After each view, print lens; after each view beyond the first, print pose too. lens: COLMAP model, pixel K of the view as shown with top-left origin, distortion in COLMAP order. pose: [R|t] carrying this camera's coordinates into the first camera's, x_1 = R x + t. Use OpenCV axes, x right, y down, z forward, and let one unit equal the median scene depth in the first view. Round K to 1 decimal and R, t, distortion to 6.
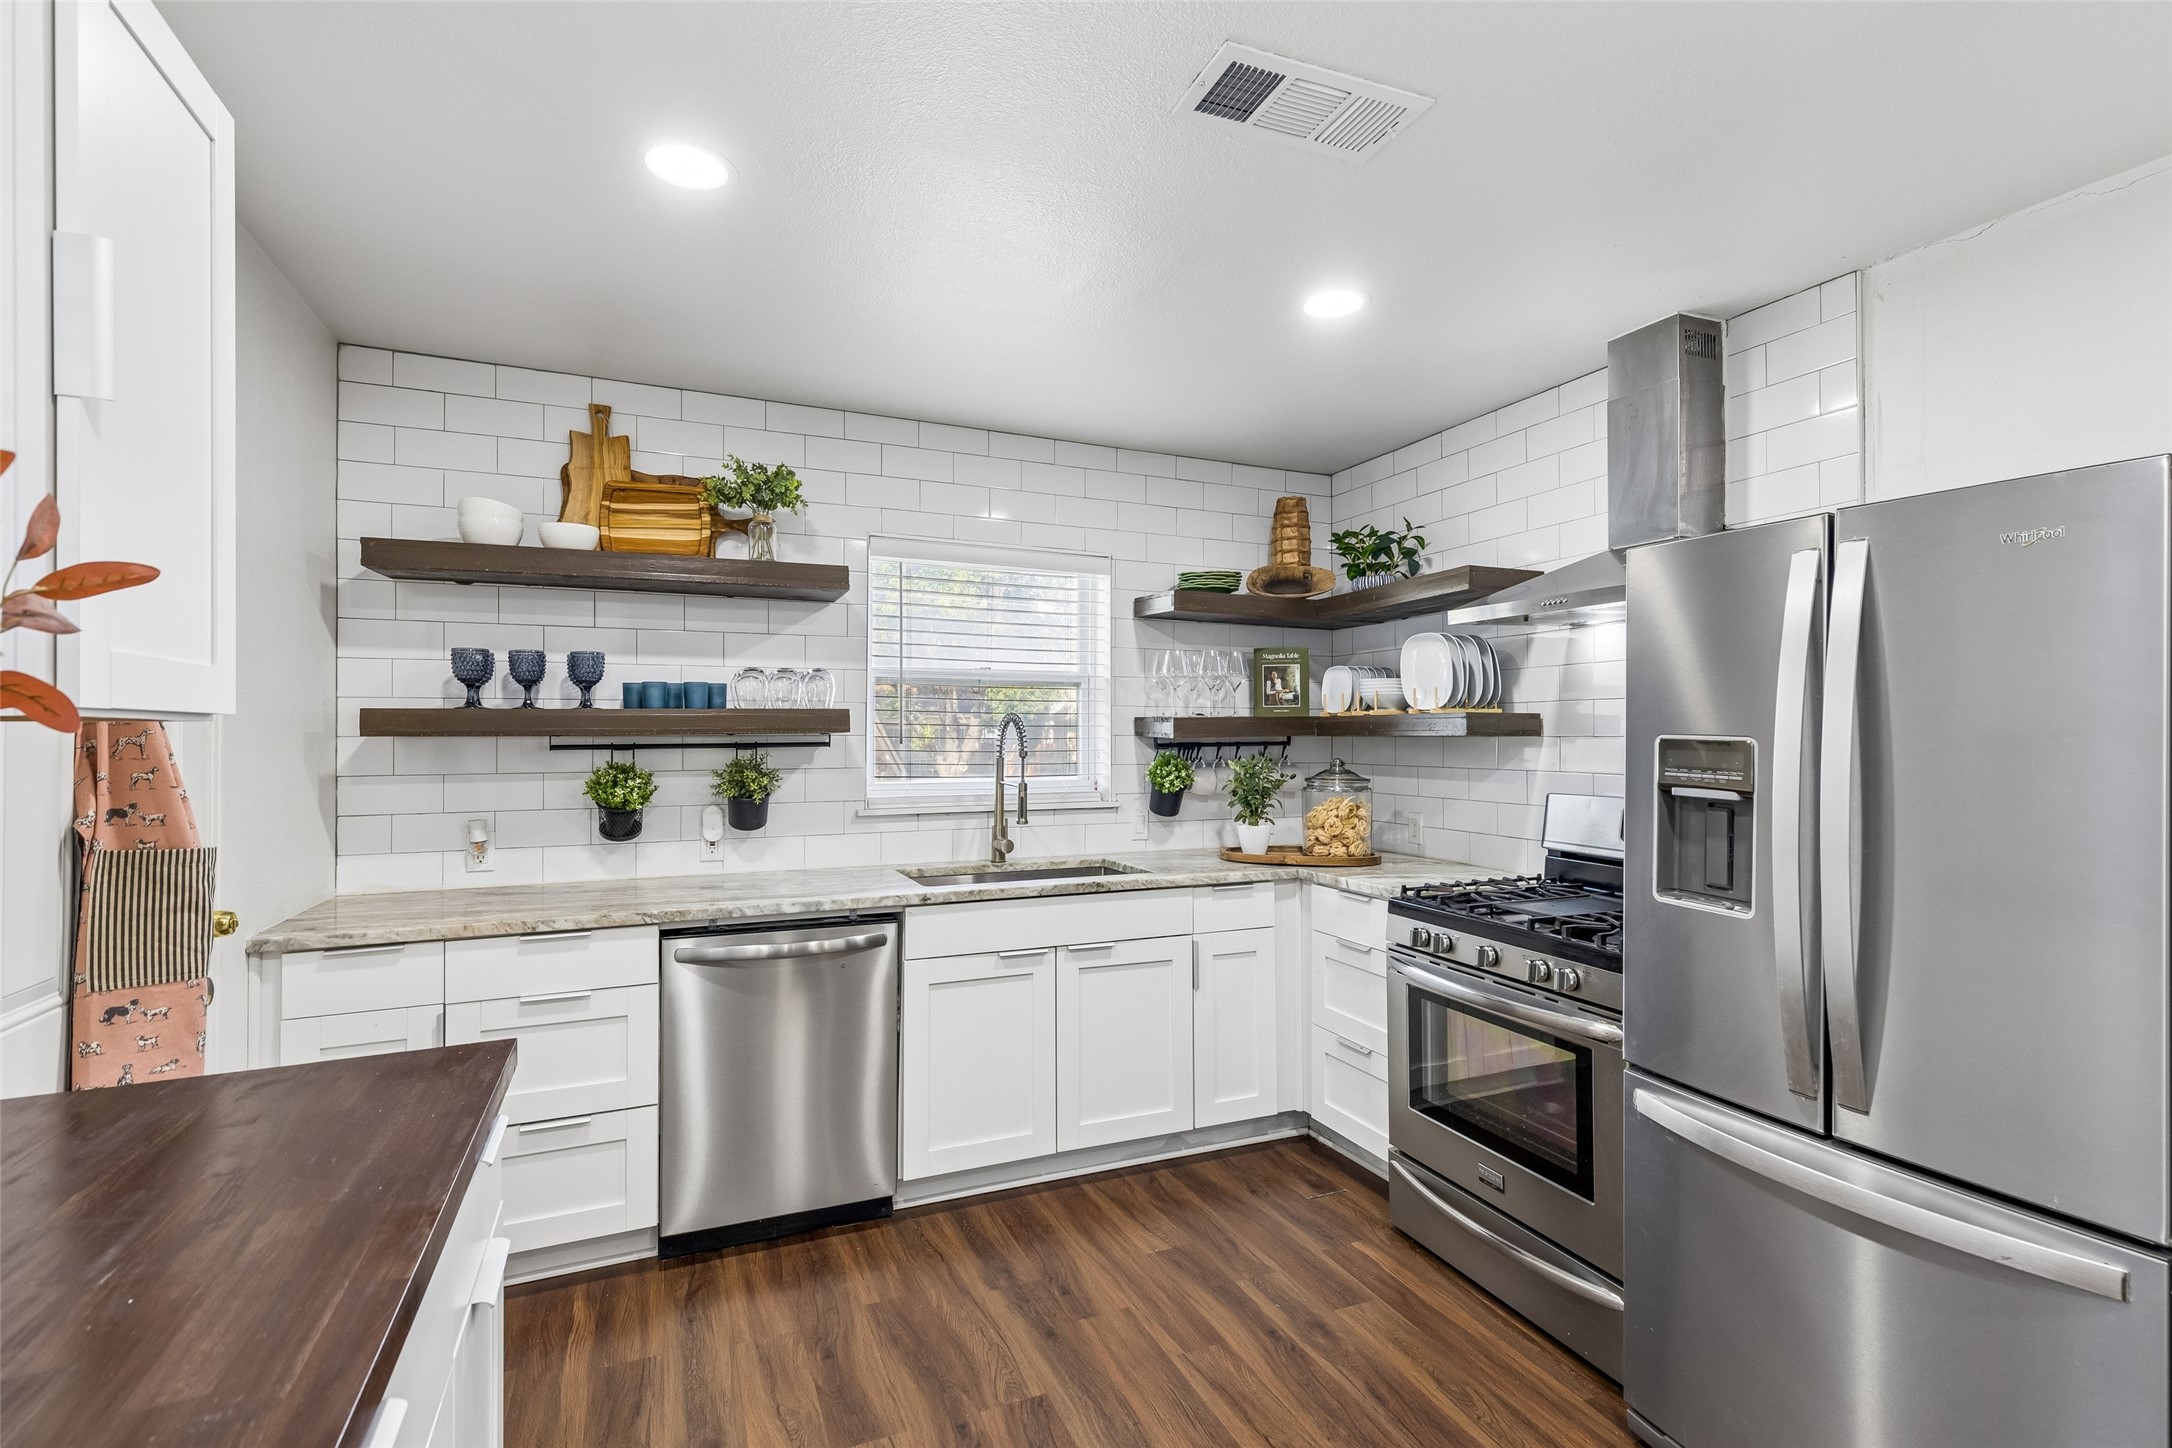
lens RADIAL K [[993.0, 0, 1083.9], [0, 993.0, 720.2], [0, 0, 1]] dist [0.009082, -0.000698]
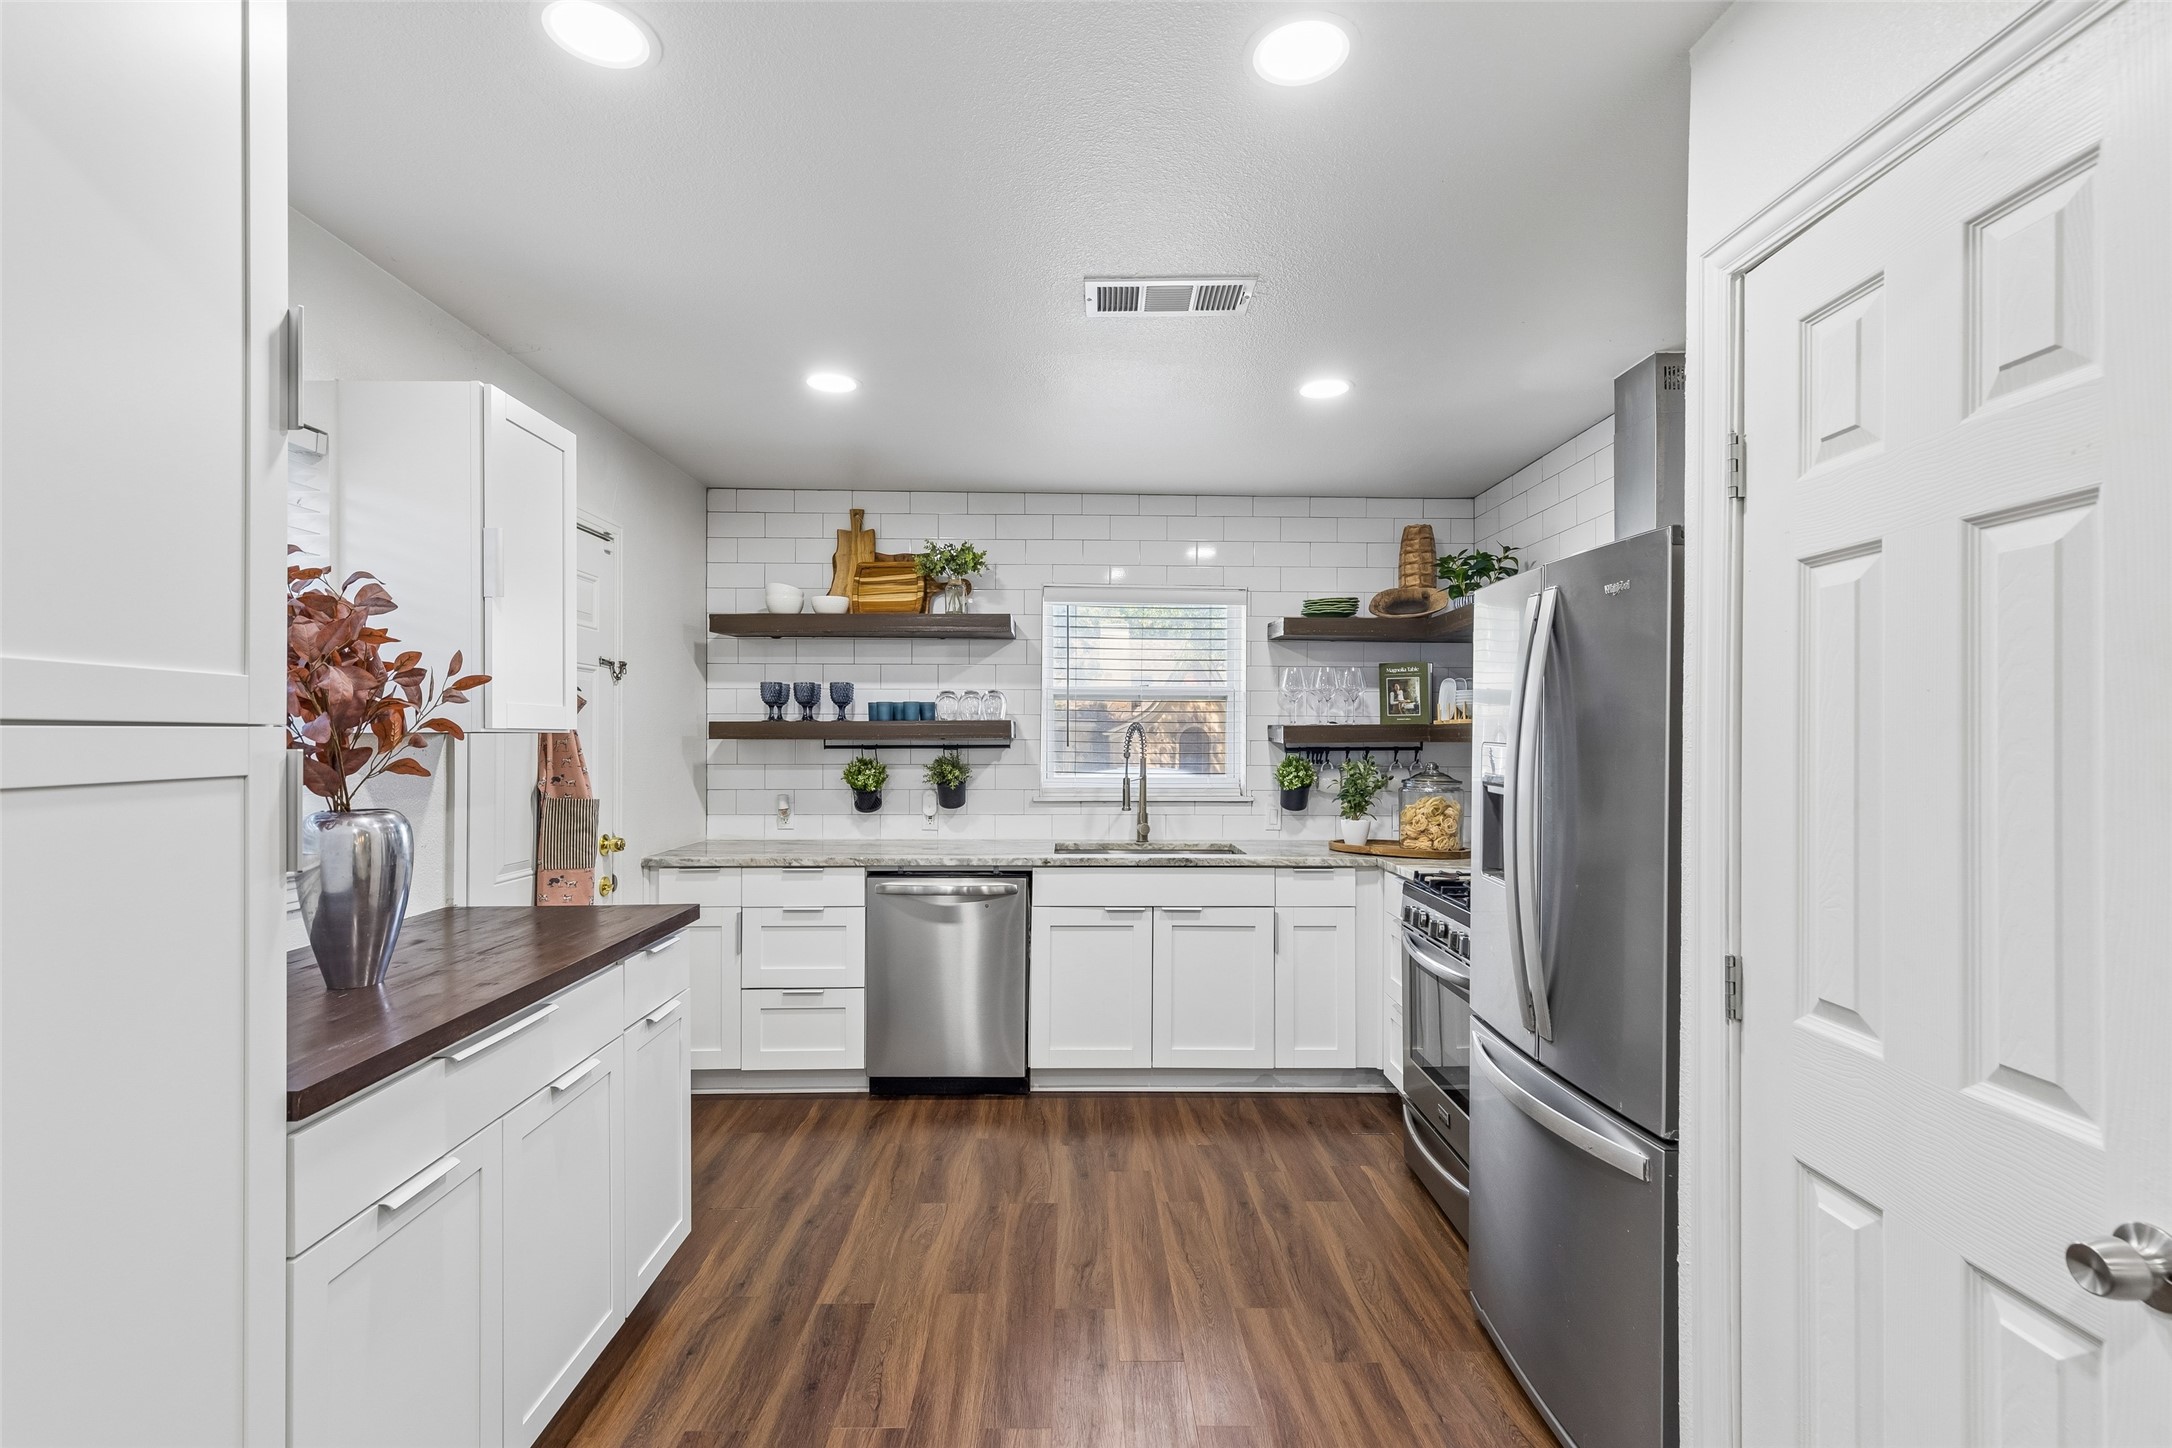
lens RADIAL K [[993.0, 0, 1093.2], [0, 993.0, 728.6], [0, 0, 1]] dist [0.009082, -0.000698]
pose [[0.924875, 0.000102, -0.380272, 0.387256], [0.001994, 0.999985, 0.005119, -0.006821], [0.380267, -0.005493, 0.924860, -0.205403]]
